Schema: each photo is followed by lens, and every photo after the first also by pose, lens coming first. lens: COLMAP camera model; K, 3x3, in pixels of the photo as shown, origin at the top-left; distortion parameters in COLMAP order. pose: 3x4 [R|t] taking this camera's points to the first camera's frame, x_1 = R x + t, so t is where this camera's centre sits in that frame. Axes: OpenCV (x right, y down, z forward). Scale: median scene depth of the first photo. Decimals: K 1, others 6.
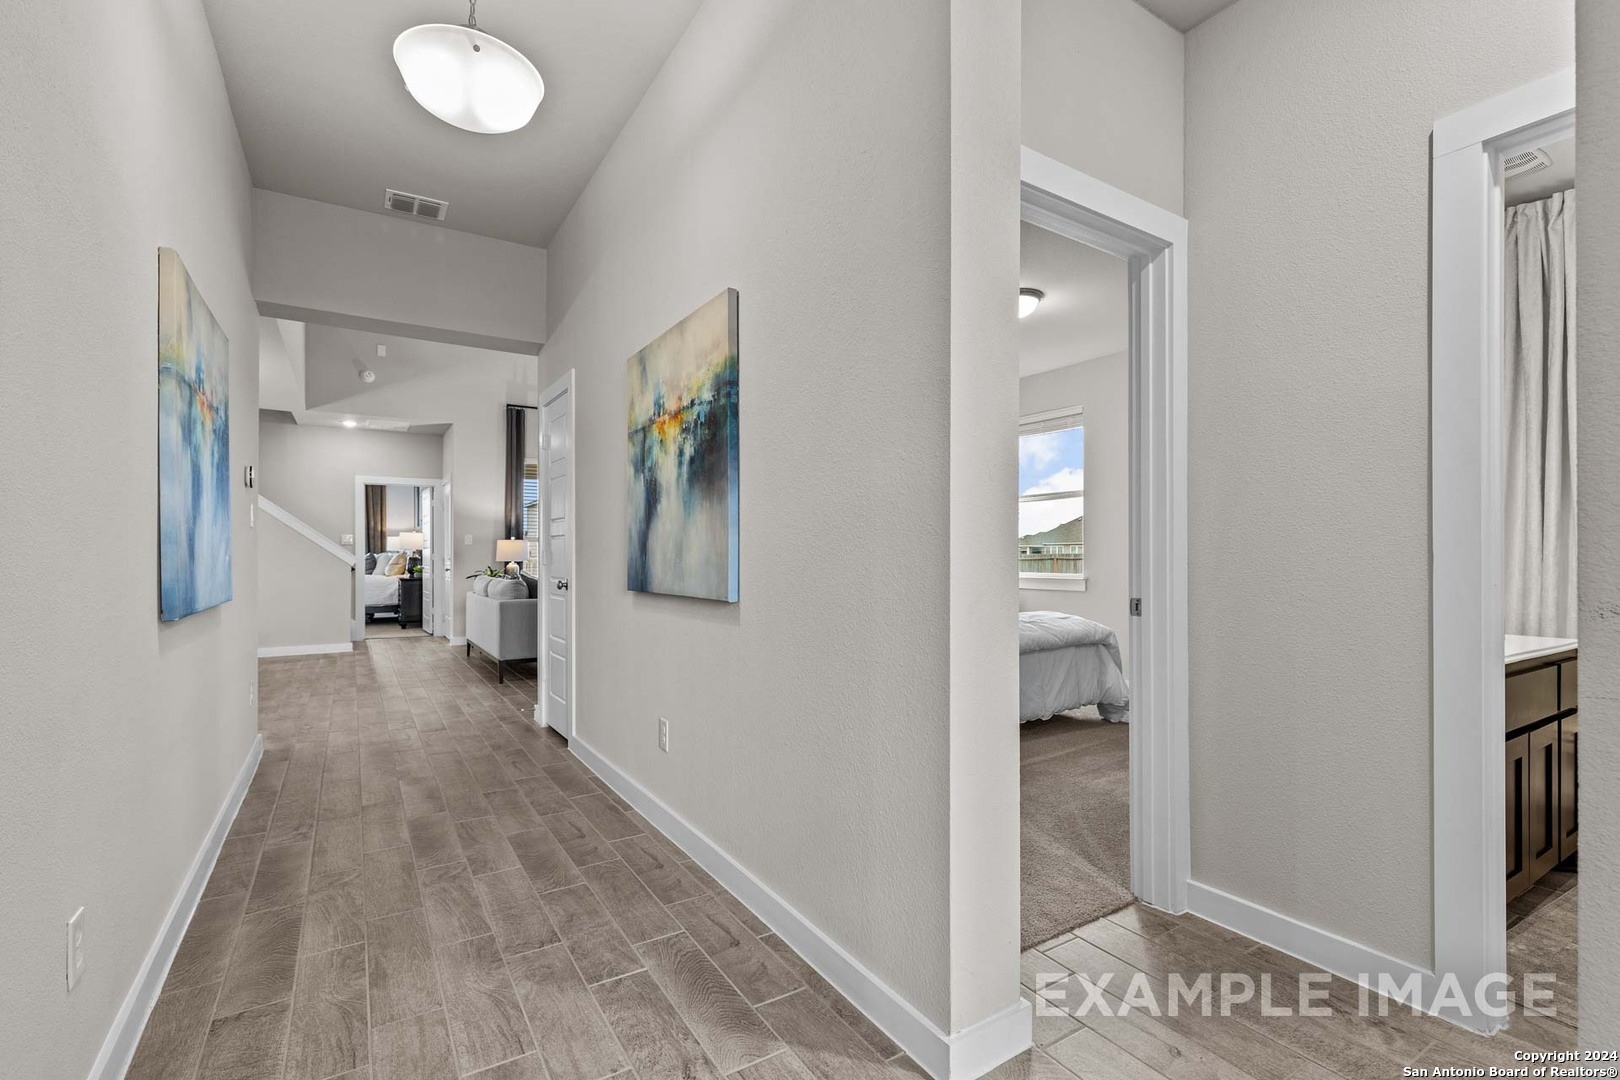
lens RADIAL K [[727.4, 0, 818.6], [0, 727.4, 552.6], [0, 0, 1]] dist [0.007148, -0.001031]
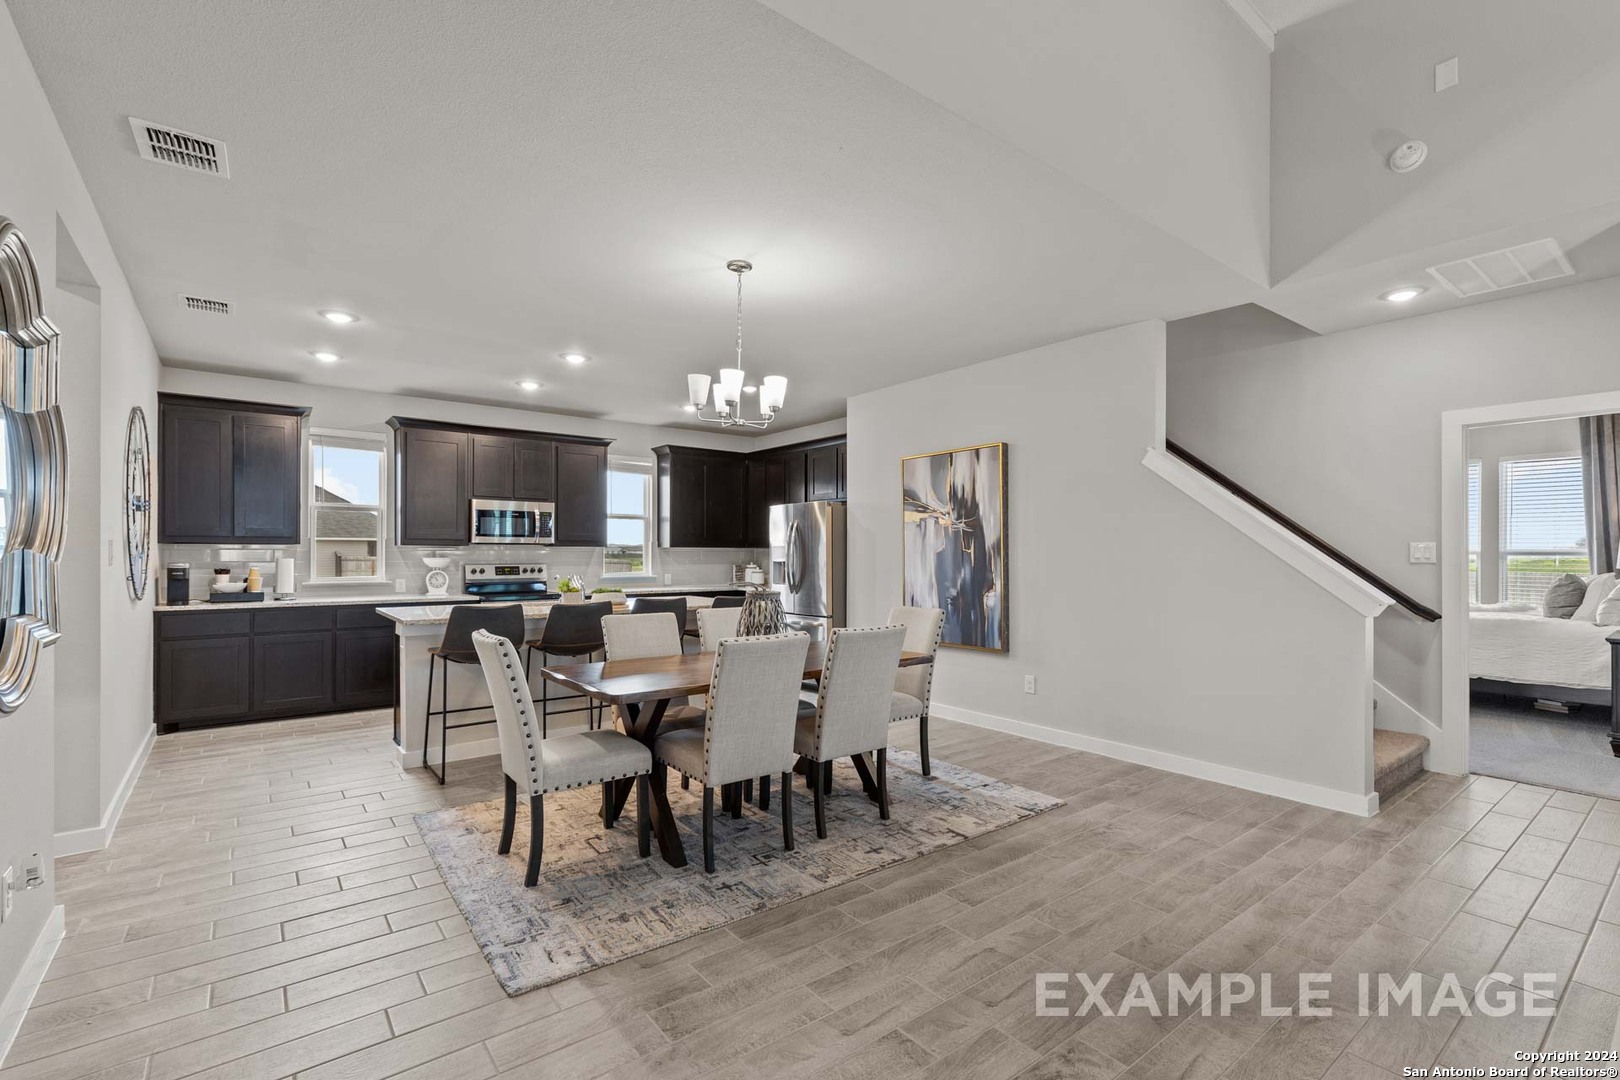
lens RADIAL K [[727.4, 0, 818.6], [0, 727.4, 552.6], [0, 0, 1]] dist [0.007148, -0.001031]
pose [[0.096930, -0.001689, -0.995290, -0.757676], [0.003968, 0.999991, -0.001311, -0.064271], [0.995283, -0.003822, 0.096936, 1.977721]]
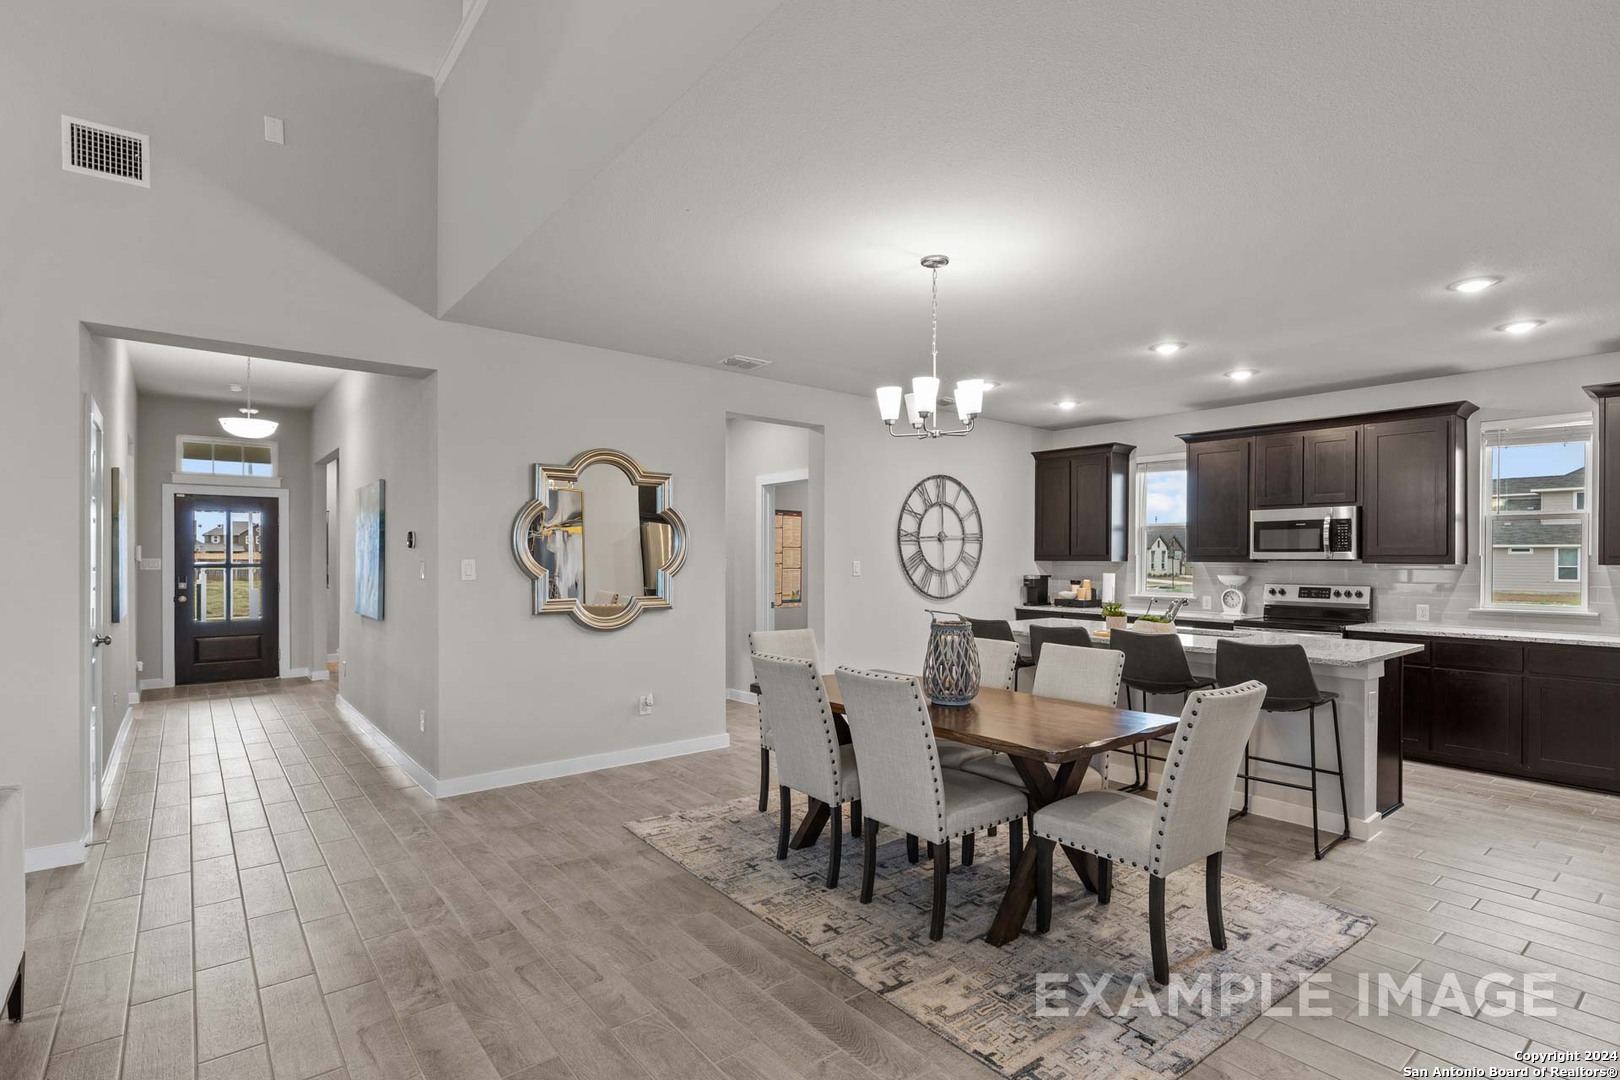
lens RADIAL K [[780.6, 0, 820.5], [0, 780.6, 559.6], [0, 0, 1]] dist [-0.000516, -0.000250]
pose [[-0.993502, -0.004133, -0.113741, -1.772866], [-0.003759, 0.999987, -0.003509, -0.090743], [0.113754, -0.003059, -0.993504, 3.240903]]
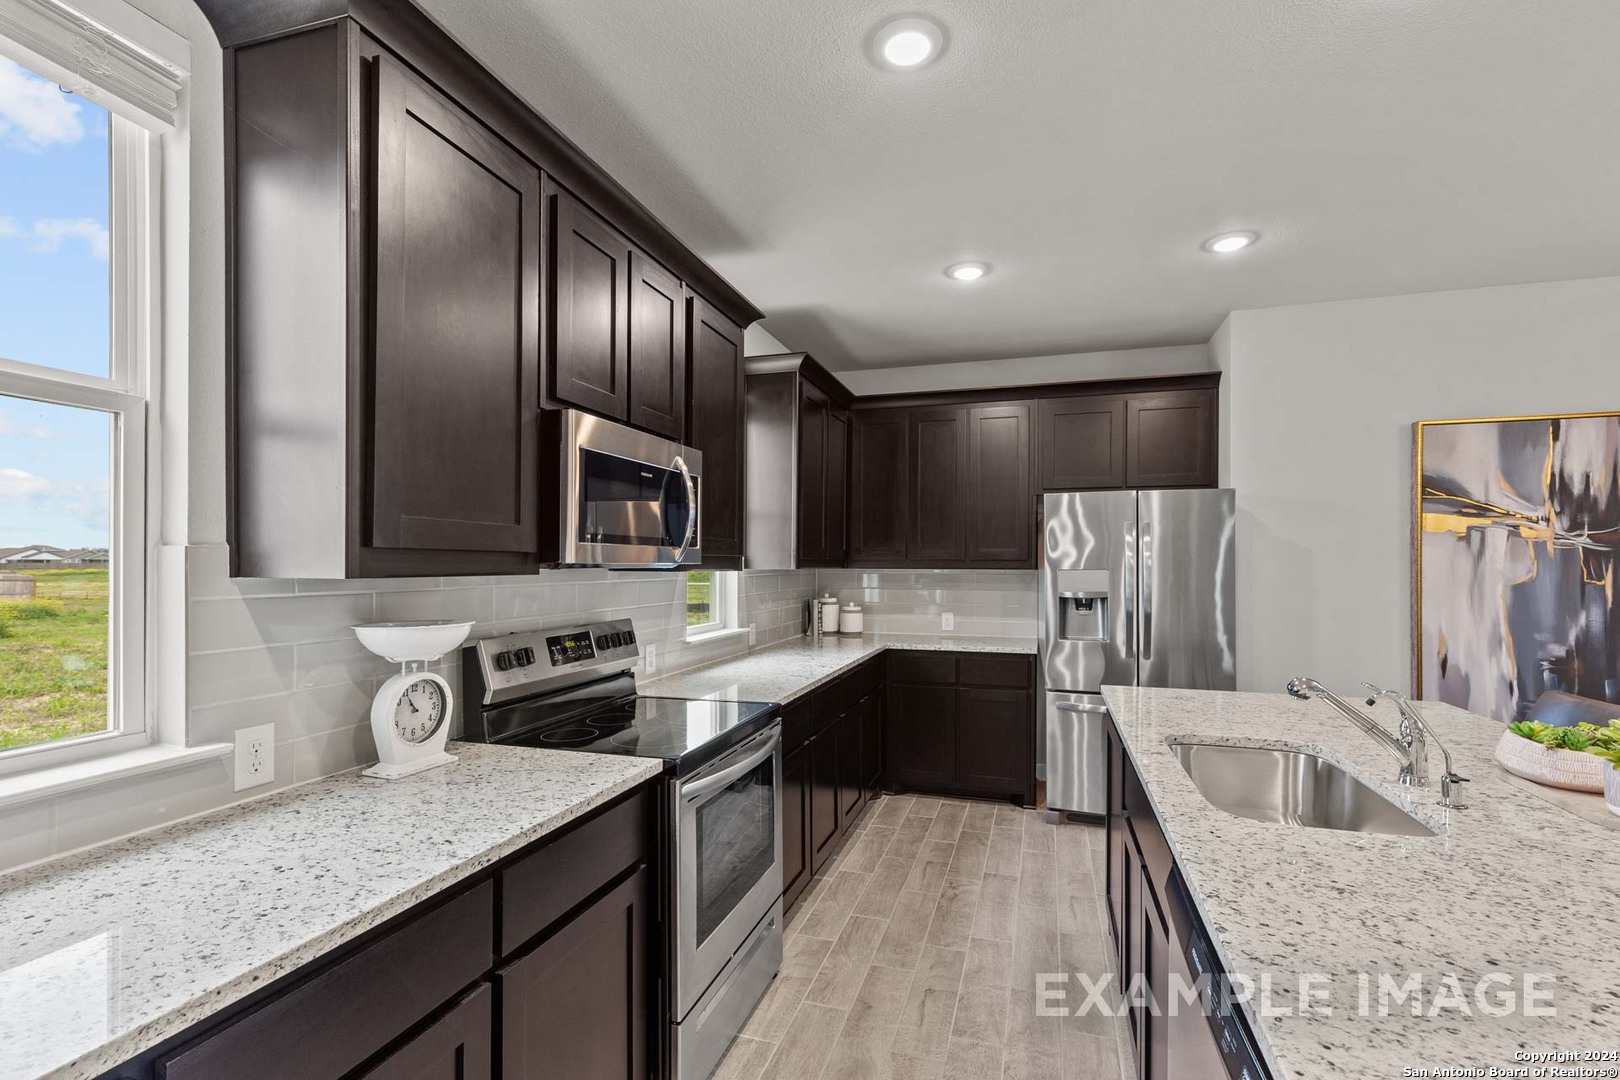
lens RADIAL K [[734.7, 0, 820.0], [0, 734.7, 570.1], [0, 0, 1]] dist [0.003561, -0.000338]
pose [[0.650165, 0.008591, -0.759744, -2.643952], [0.001171, 0.999924, 0.012310, -0.107951], [0.759792, -0.008893, 0.650105, 0.776604]]
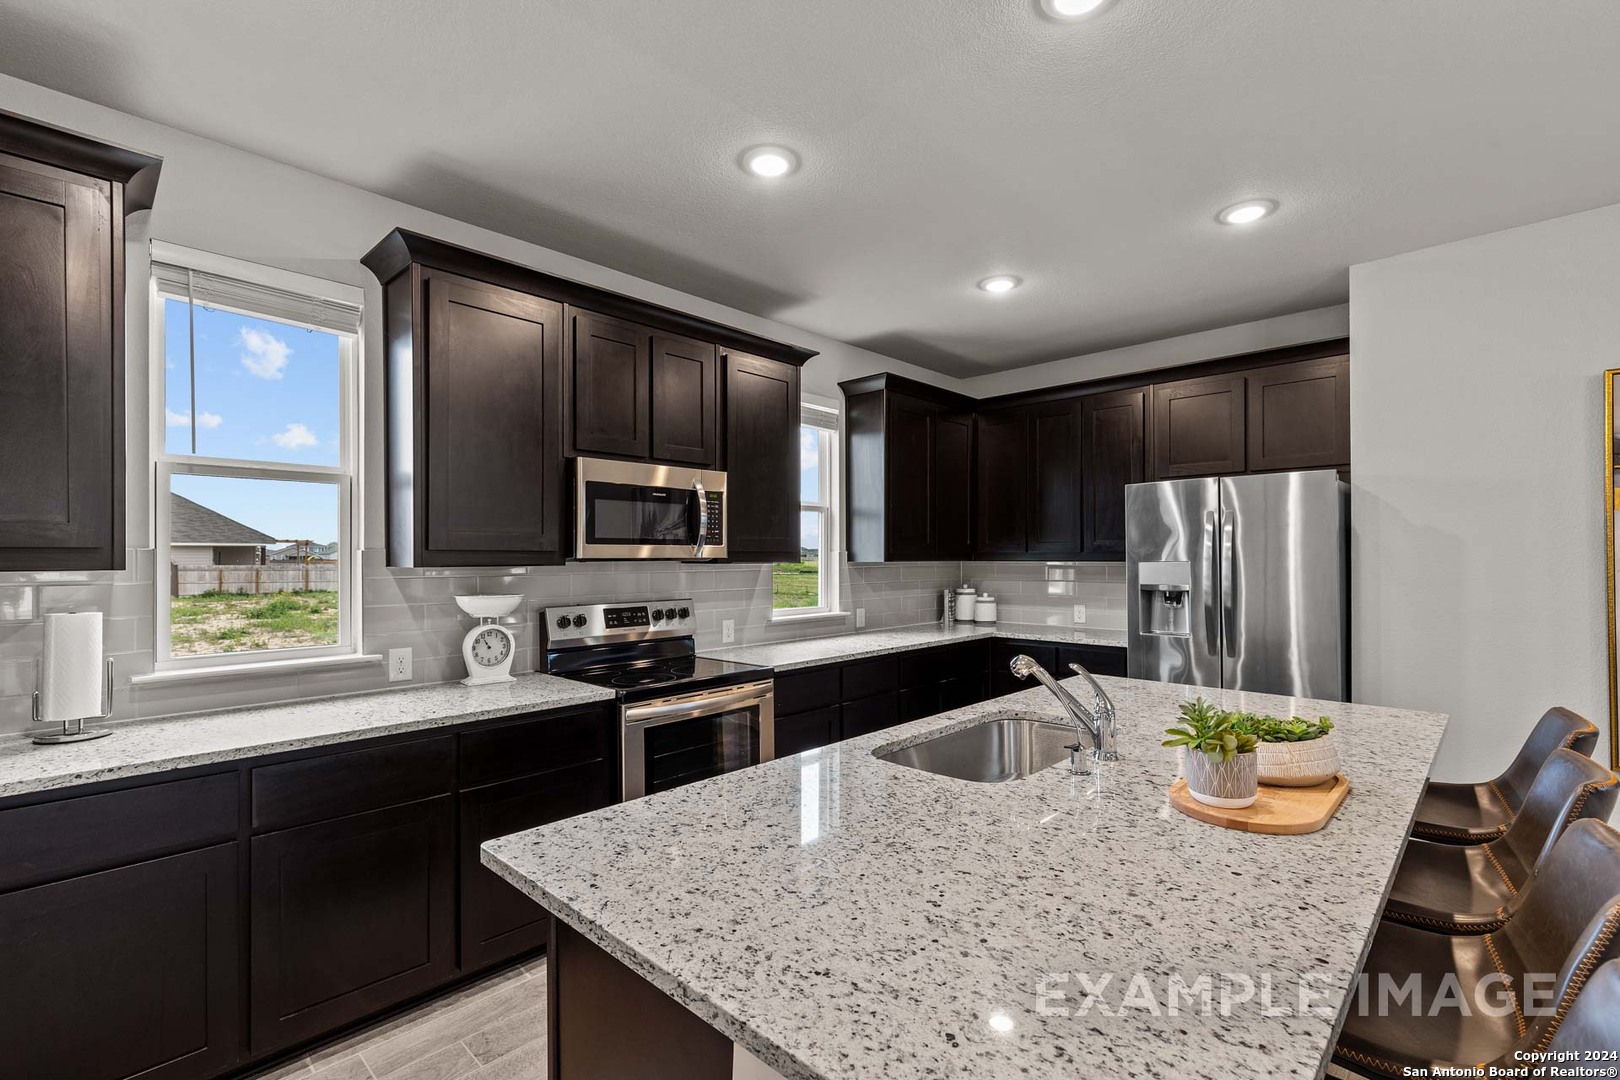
lens RADIAL K [[725.6, 0, 818.4], [0, 725.6, 557.1], [0, 0, 1]] dist [0.002347, 0.000183]
pose [[0.241979, -0.000608, -0.970281, -2.227069], [0.008075, 0.999966, 0.001387, -0.106187], [0.970248, -0.008171, 0.241976, 1.131724]]
